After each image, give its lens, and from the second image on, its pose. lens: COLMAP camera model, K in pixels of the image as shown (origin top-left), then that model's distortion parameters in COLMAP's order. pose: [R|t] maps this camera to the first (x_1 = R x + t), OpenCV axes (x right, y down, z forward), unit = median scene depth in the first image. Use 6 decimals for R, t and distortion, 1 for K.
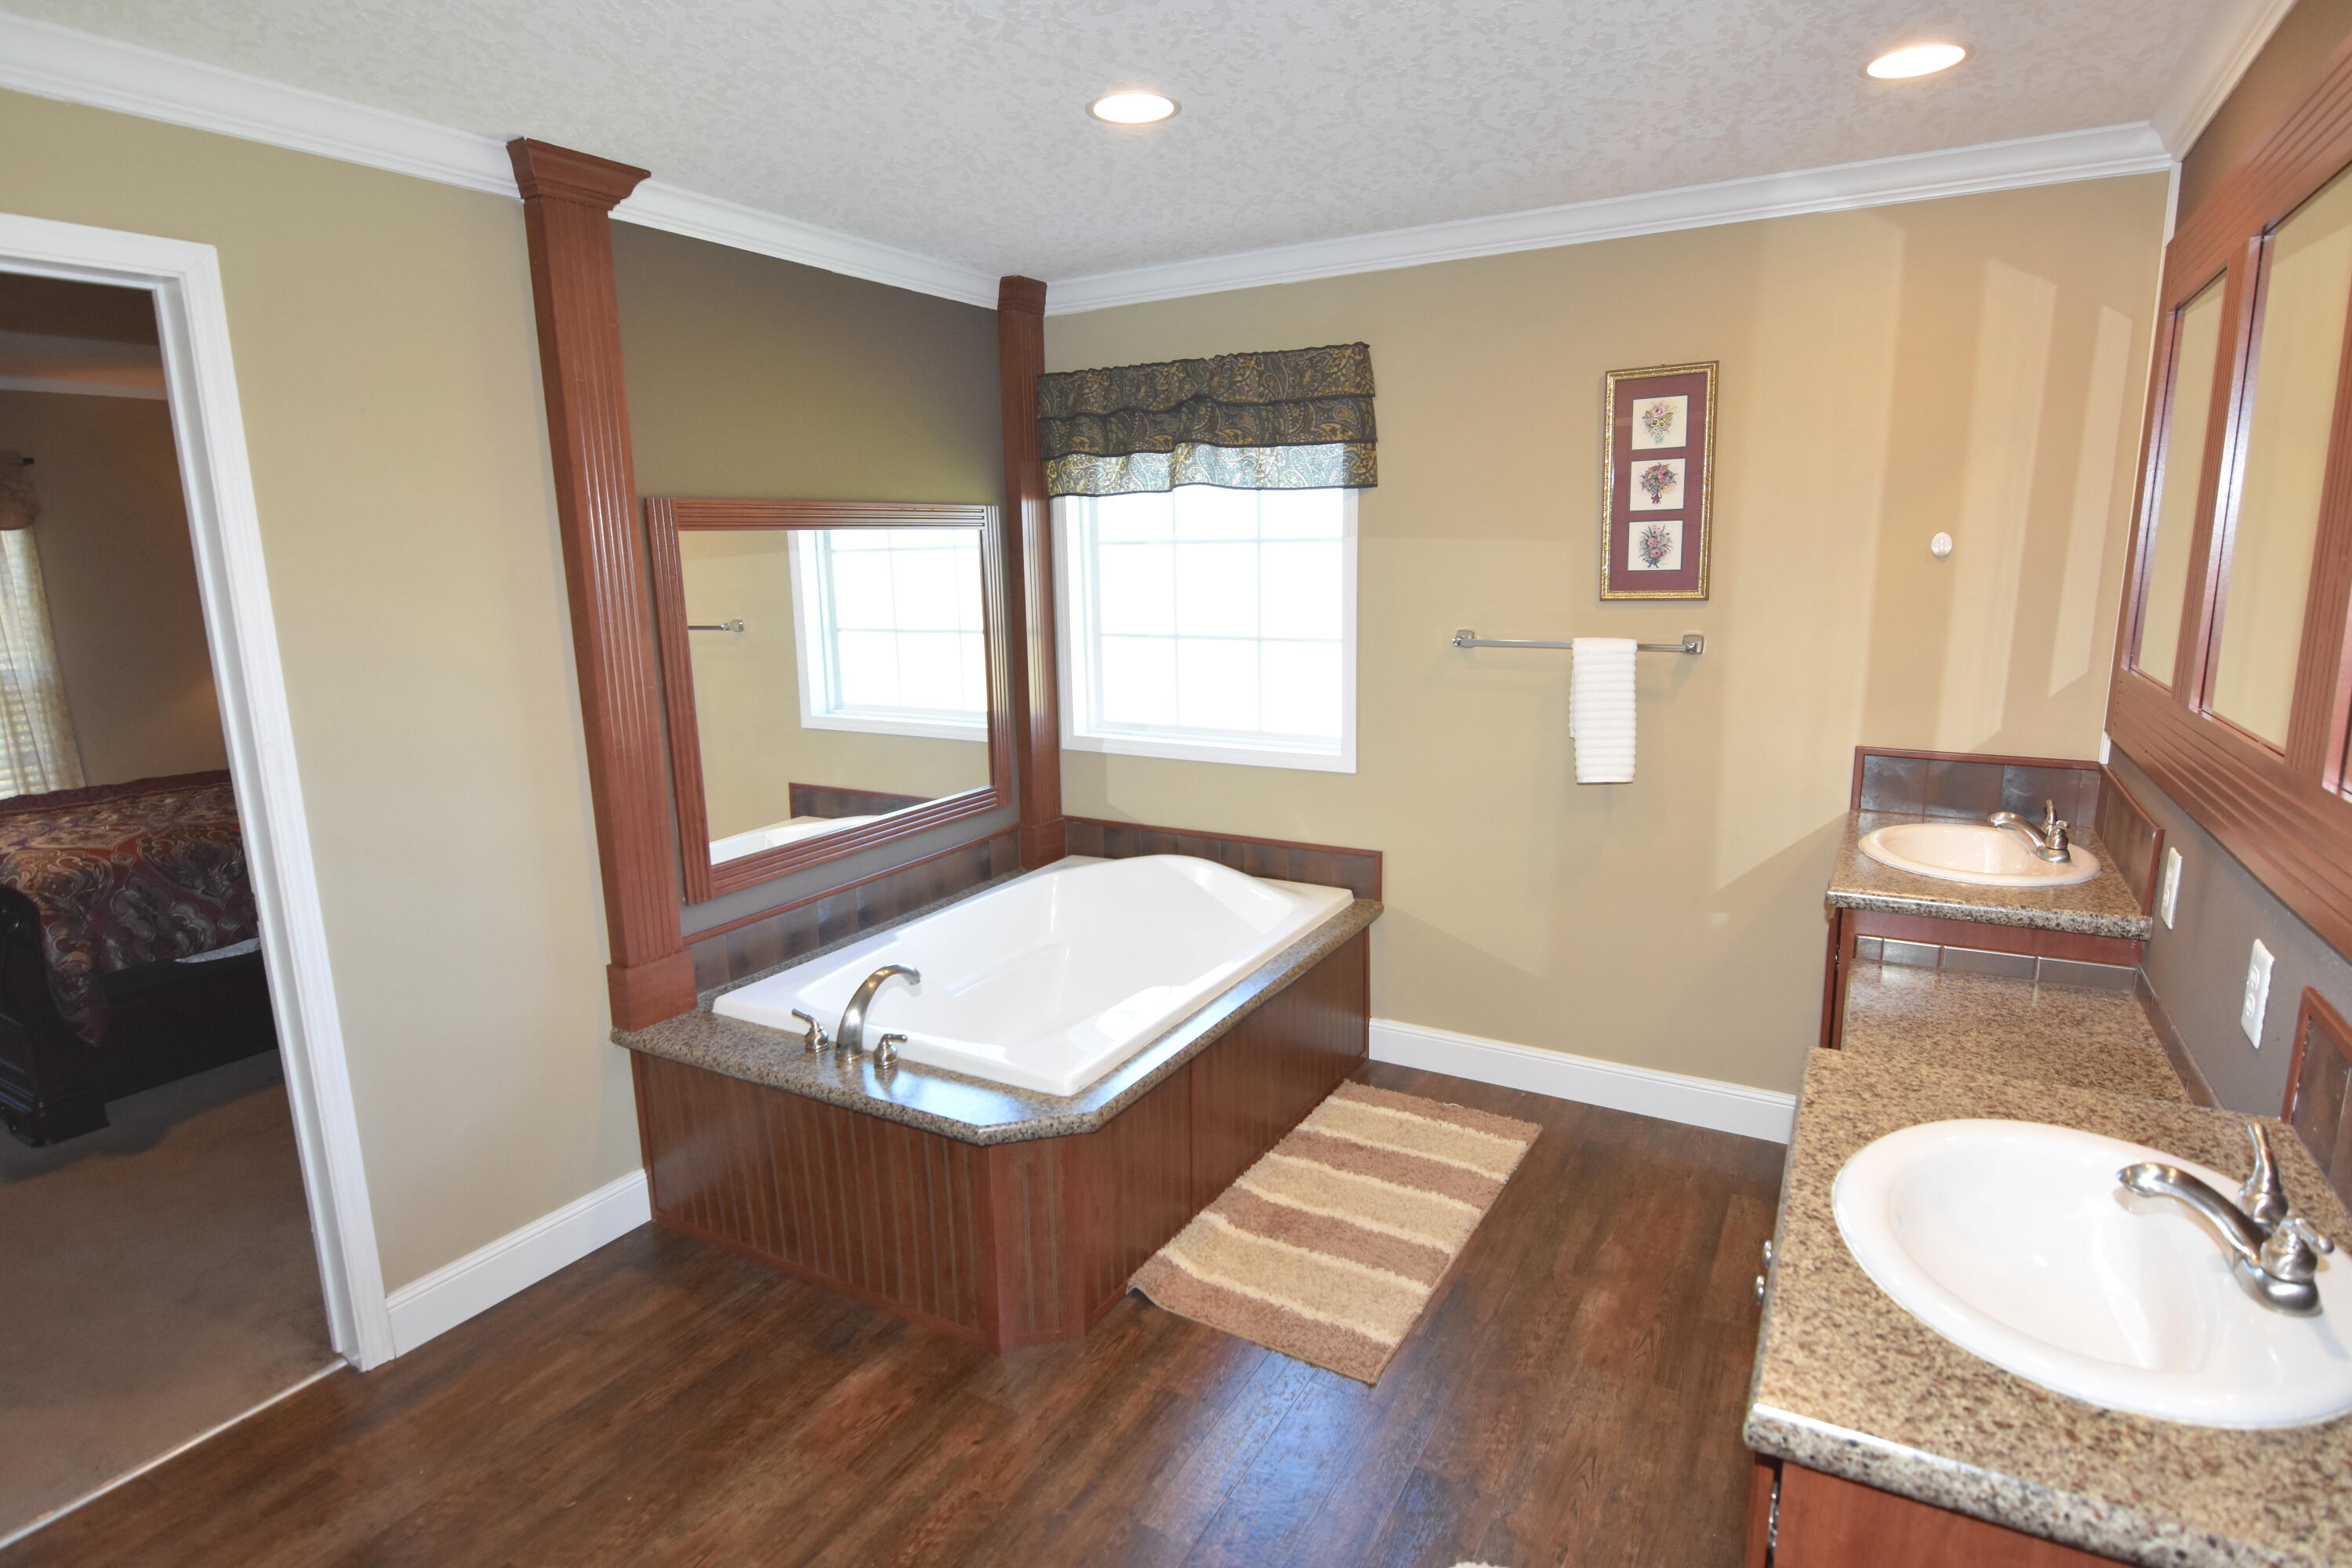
lens RADIAL K [[1218.9, 0, 1170.5], [0, 1218.9, 787.1], [0, 0, 1]] dist [0.001311, -0.000417]
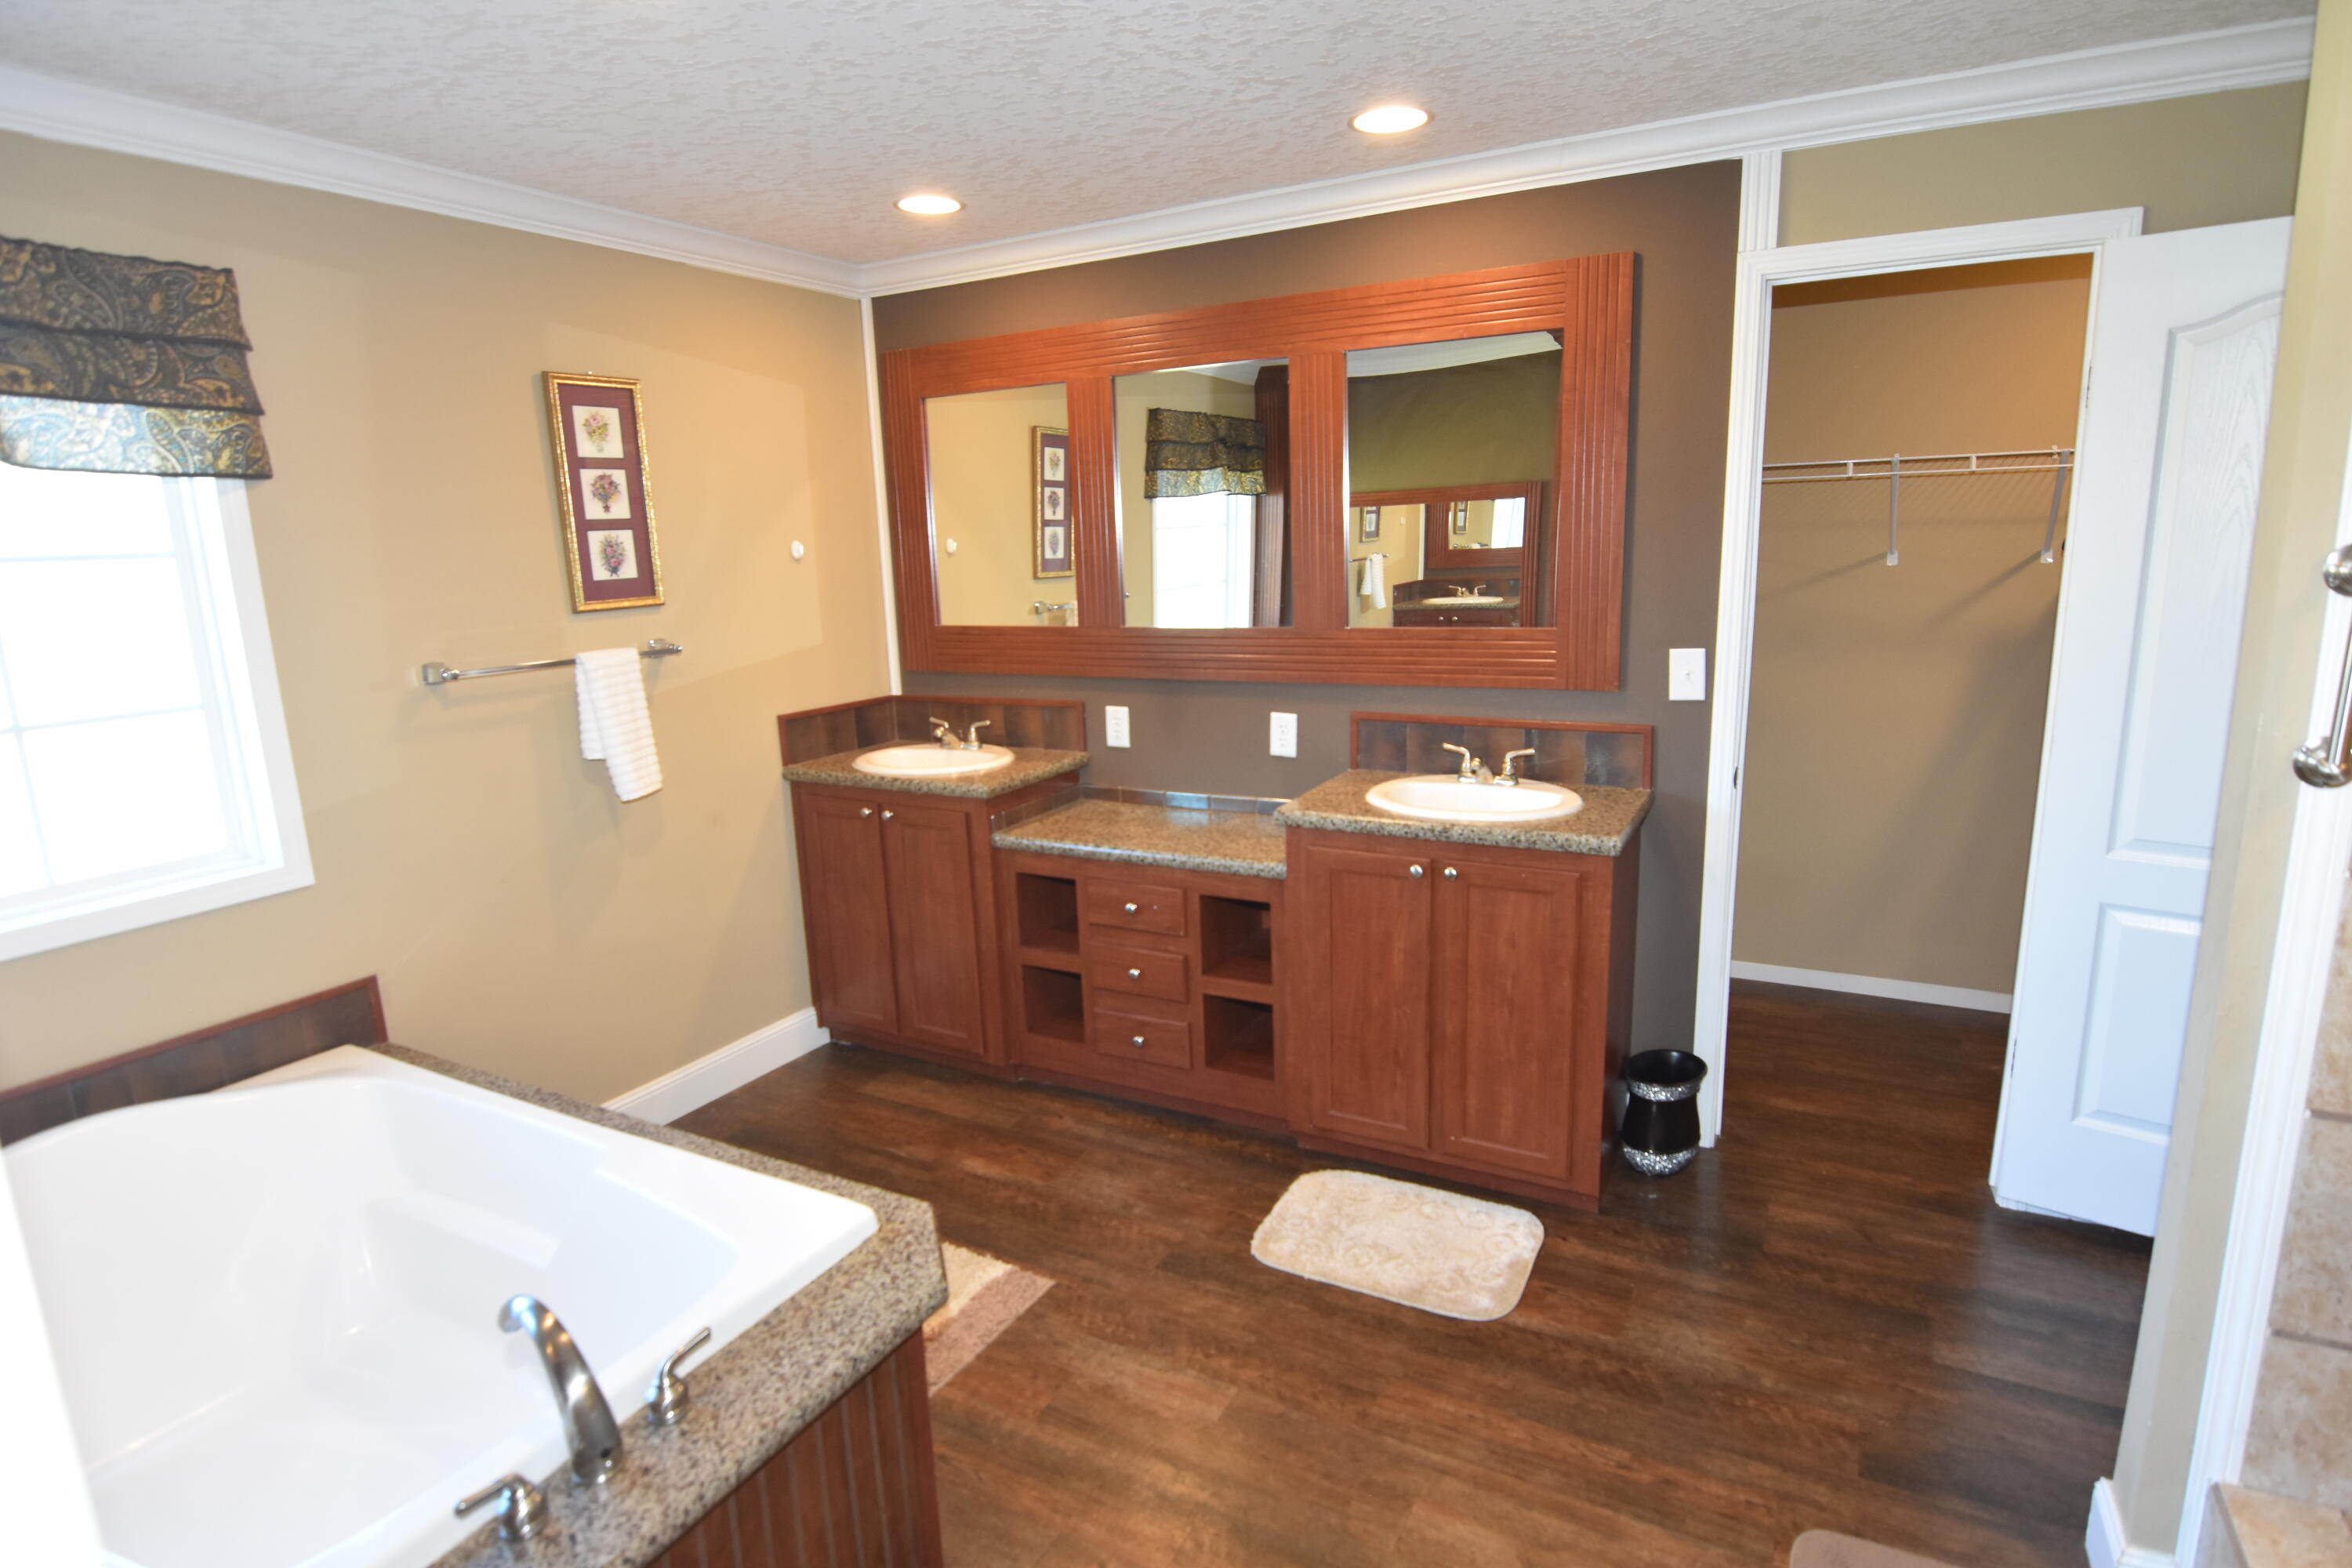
lens RADIAL K [[1238.0, 0, 1222.9], [0, 1238.0, 780.4], [0, 0, 1]] dist [0.002276, -0.000078]
pose [[-0.047222, -0.189556, 0.980734, -0.658005], [0.213678, 0.957185, 0.195292, -0.112141], [-0.975762, 0.218783, -0.004696, 0.555858]]
